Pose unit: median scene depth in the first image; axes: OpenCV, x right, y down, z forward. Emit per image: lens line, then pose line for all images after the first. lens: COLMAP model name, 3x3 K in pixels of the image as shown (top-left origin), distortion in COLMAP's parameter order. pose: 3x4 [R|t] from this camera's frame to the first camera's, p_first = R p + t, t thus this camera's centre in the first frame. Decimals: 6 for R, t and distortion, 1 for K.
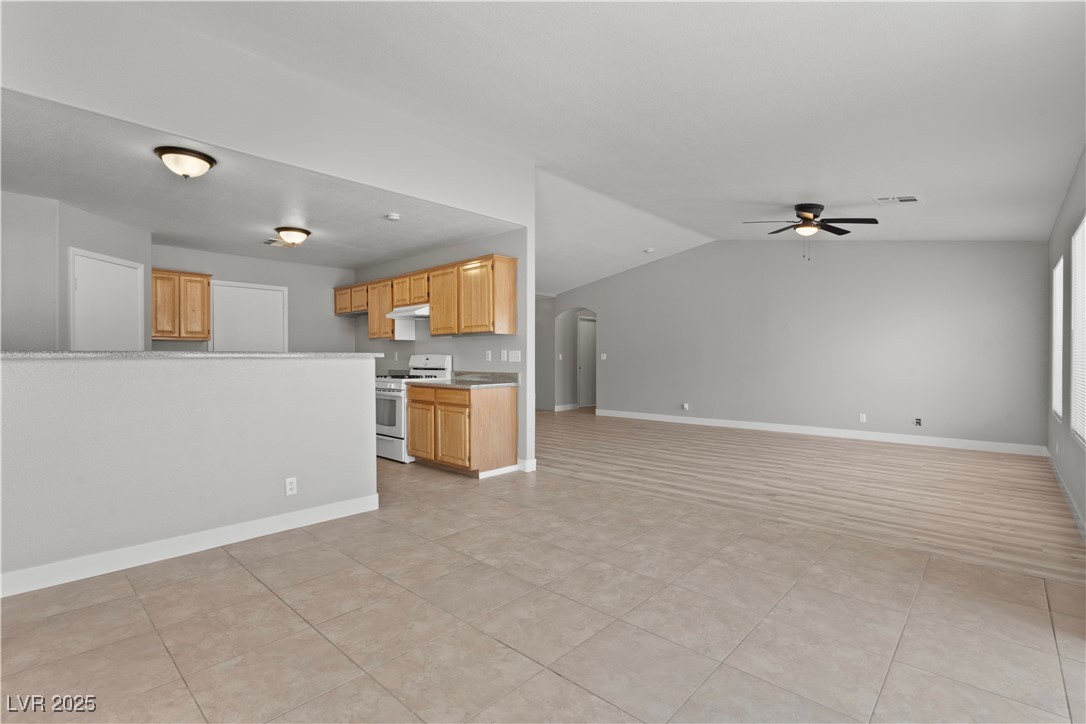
lens RADIAL K [[493.6, 0, 513.5], [0, 493.6, 362.9], [0, 0, 1]] dist [-0.003602, -0.000219]
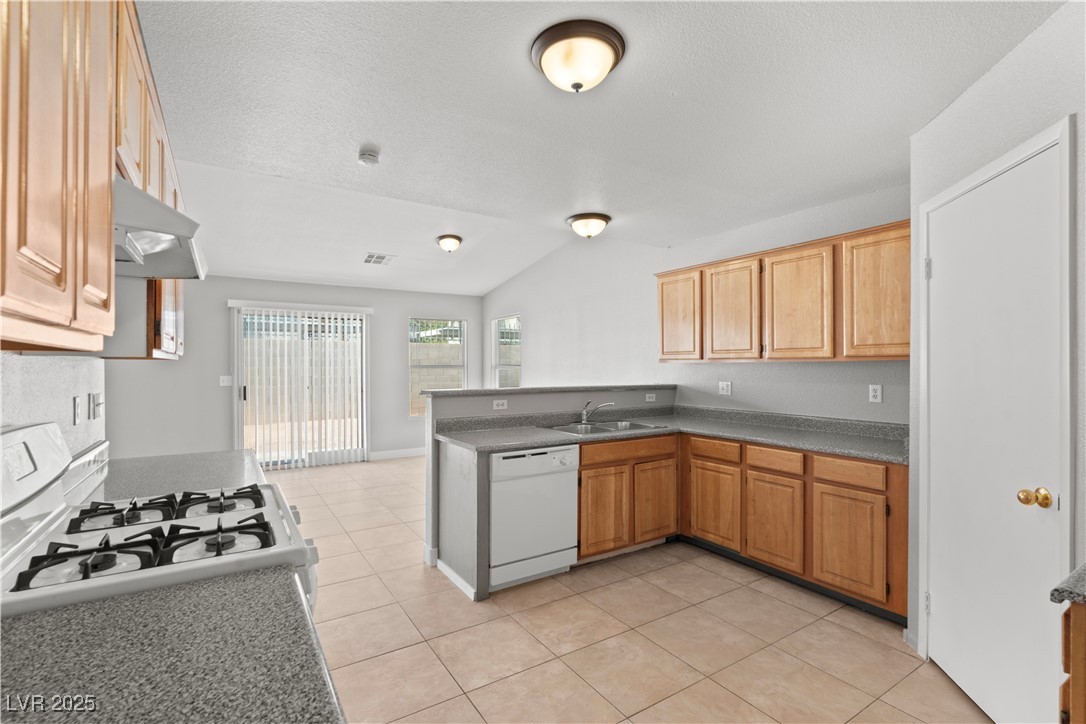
lens RADIAL K [[493.6, 0, 513.5], [0, 493.6, 362.9], [0, 0, 1]] dist [-0.003602, -0.000219]
pose [[-0.964919, 0.004539, 0.262510, -0.807861], [0.004688, 0.999989, -0.000059, -0.082062], [-0.262507, 0.001174, -0.964929, 2.195183]]
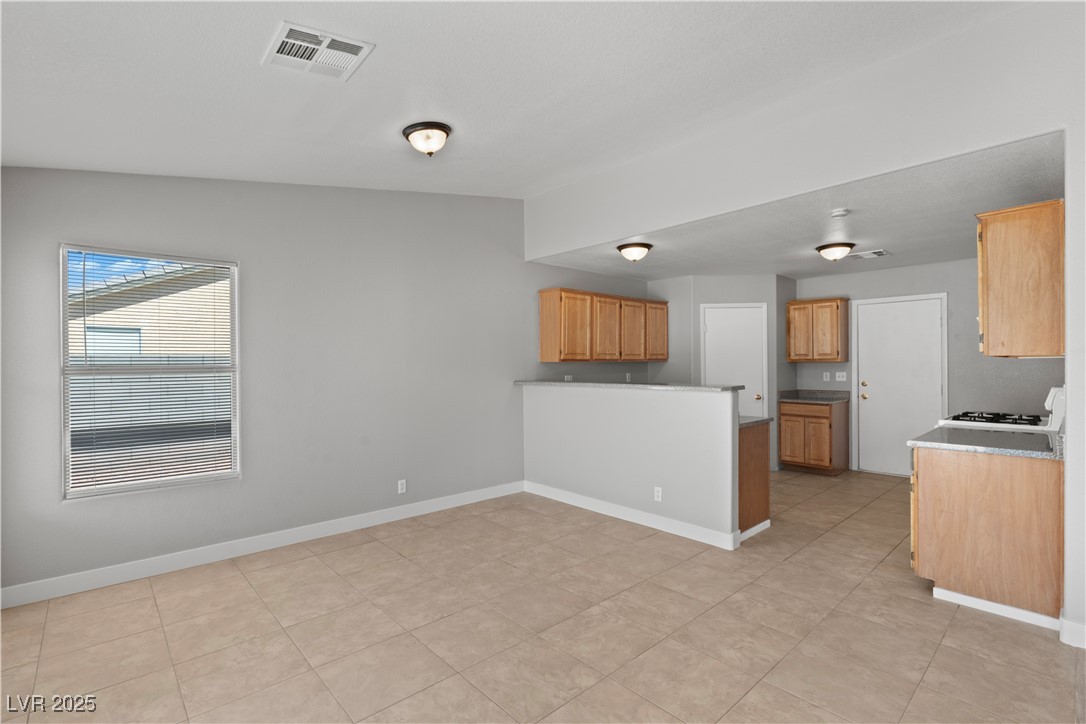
lens RADIAL K [[503.6, 0, 567.9], [0, 503.6, 363.8], [0, 0, 1]] dist [-0.006526, 0.000013]
pose [[-0.027006, 0.001869, -0.999634, 0.835355], [-0.001408, 0.999997, 0.001907, -0.076595], [0.999634, 0.001459, -0.027003, 0.850812]]
